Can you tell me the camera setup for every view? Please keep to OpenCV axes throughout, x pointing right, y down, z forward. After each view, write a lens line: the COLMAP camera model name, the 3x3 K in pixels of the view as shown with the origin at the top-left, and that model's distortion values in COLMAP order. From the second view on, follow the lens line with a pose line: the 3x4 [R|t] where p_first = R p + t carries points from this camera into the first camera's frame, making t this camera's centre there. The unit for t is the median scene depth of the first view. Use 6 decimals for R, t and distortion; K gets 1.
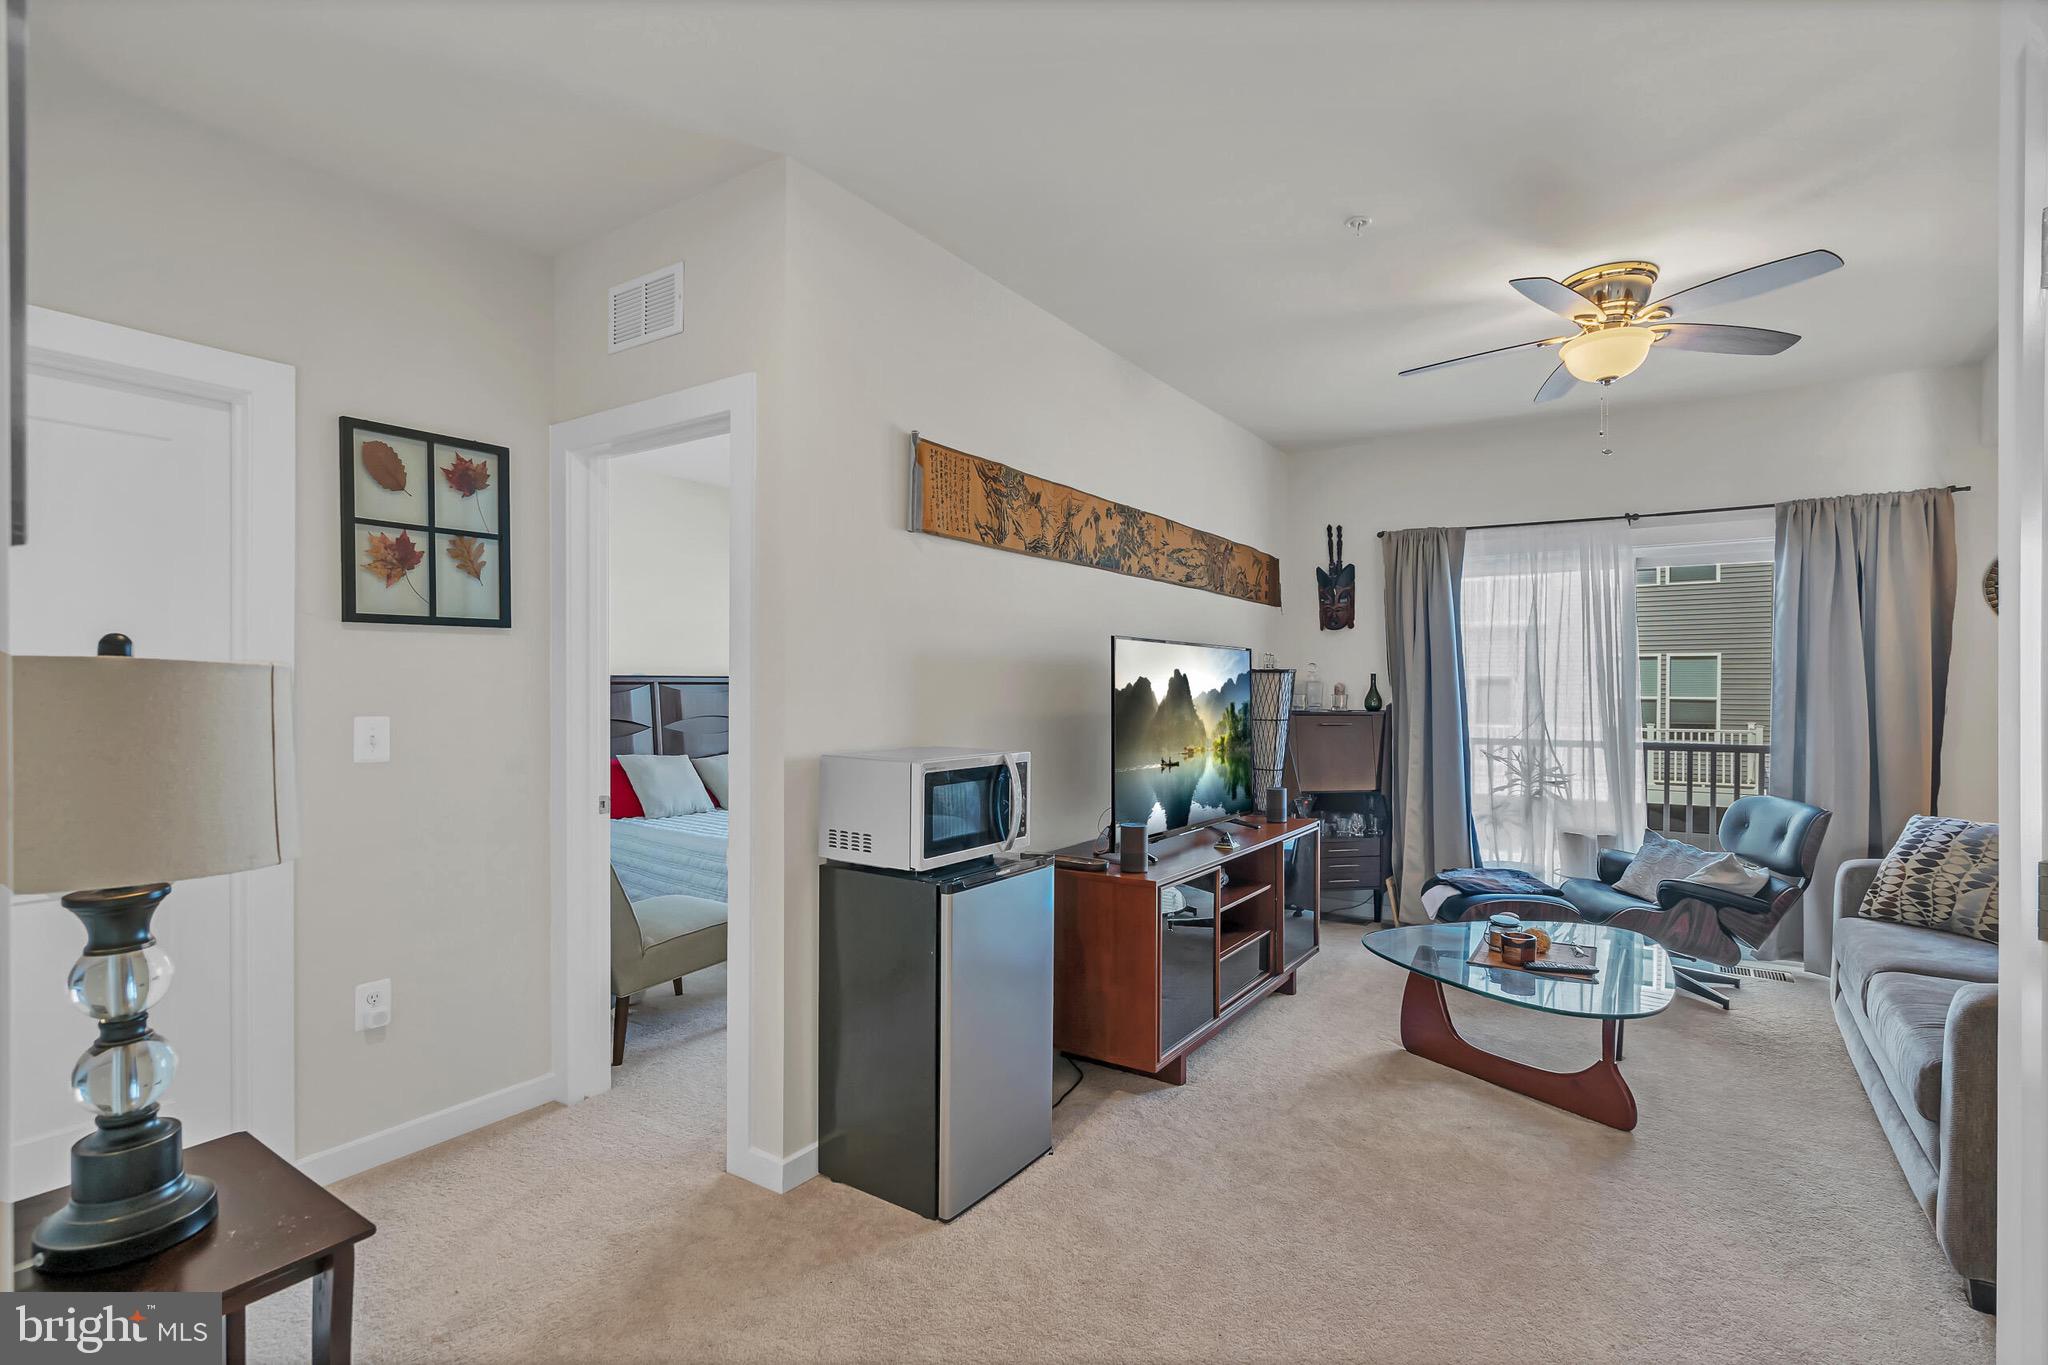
lens RADIAL K [[968.1, 0, 1020.5], [0, 968.1, 711.5], [0, 0, 1]] dist [0.000361, 0.007364]
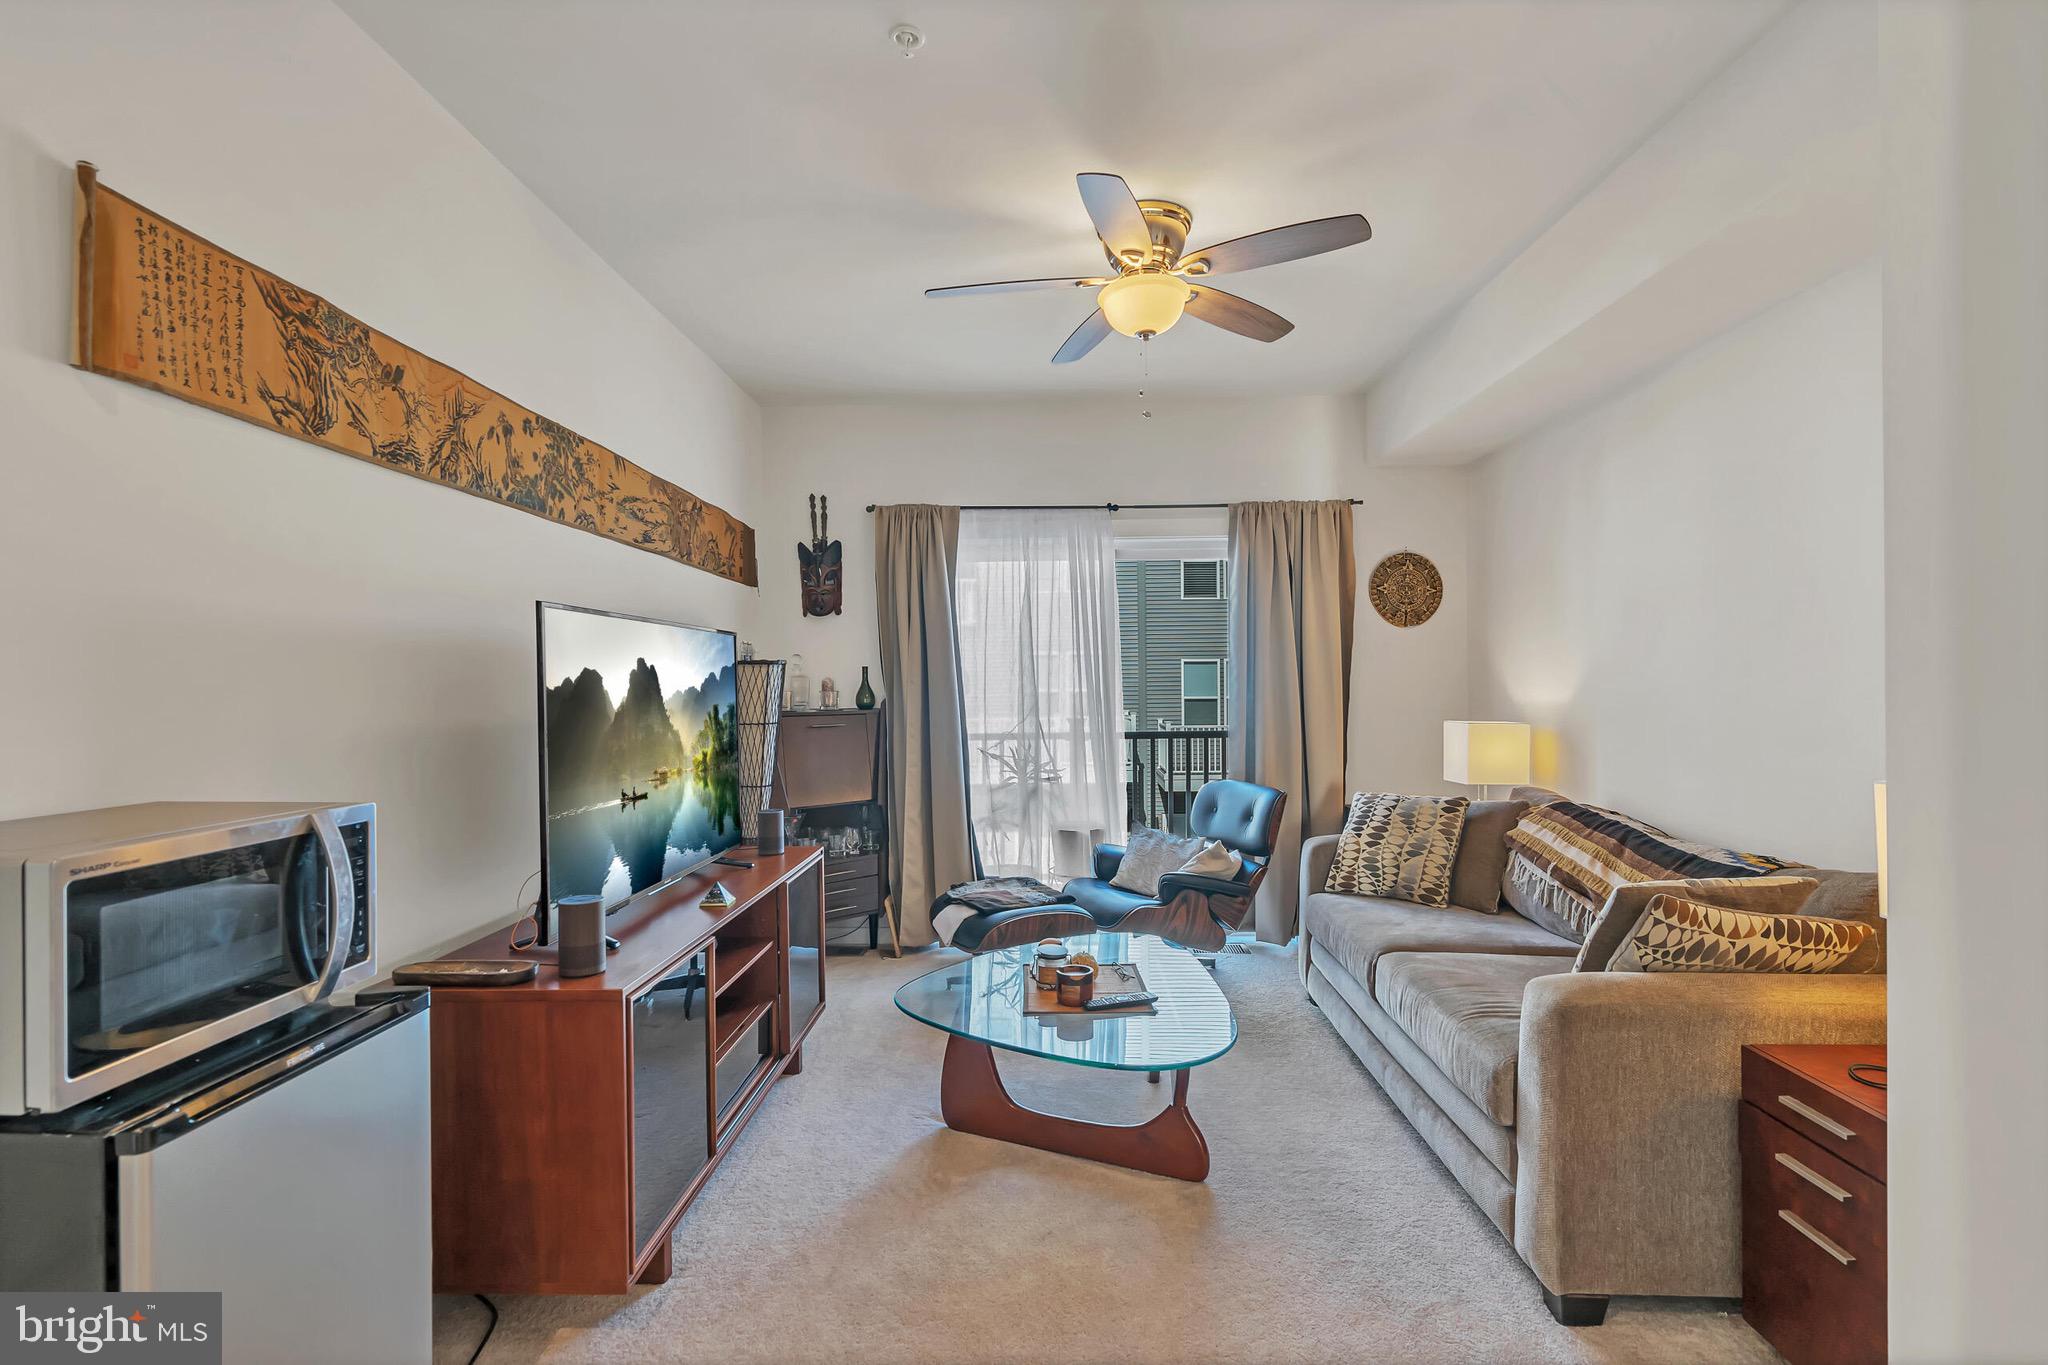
lens RADIAL K [[933.7, 0, 1001.5], [0, 933.7, 683.1], [0, 0, 1]] dist [-0.015735, 0.000877]
pose [[0.846834, -0.012606, 0.531708, 0.027153], [0.028316, 0.999370, -0.021404, -0.004271], [-0.531103, 0.033182, 0.846657, 0.312908]]
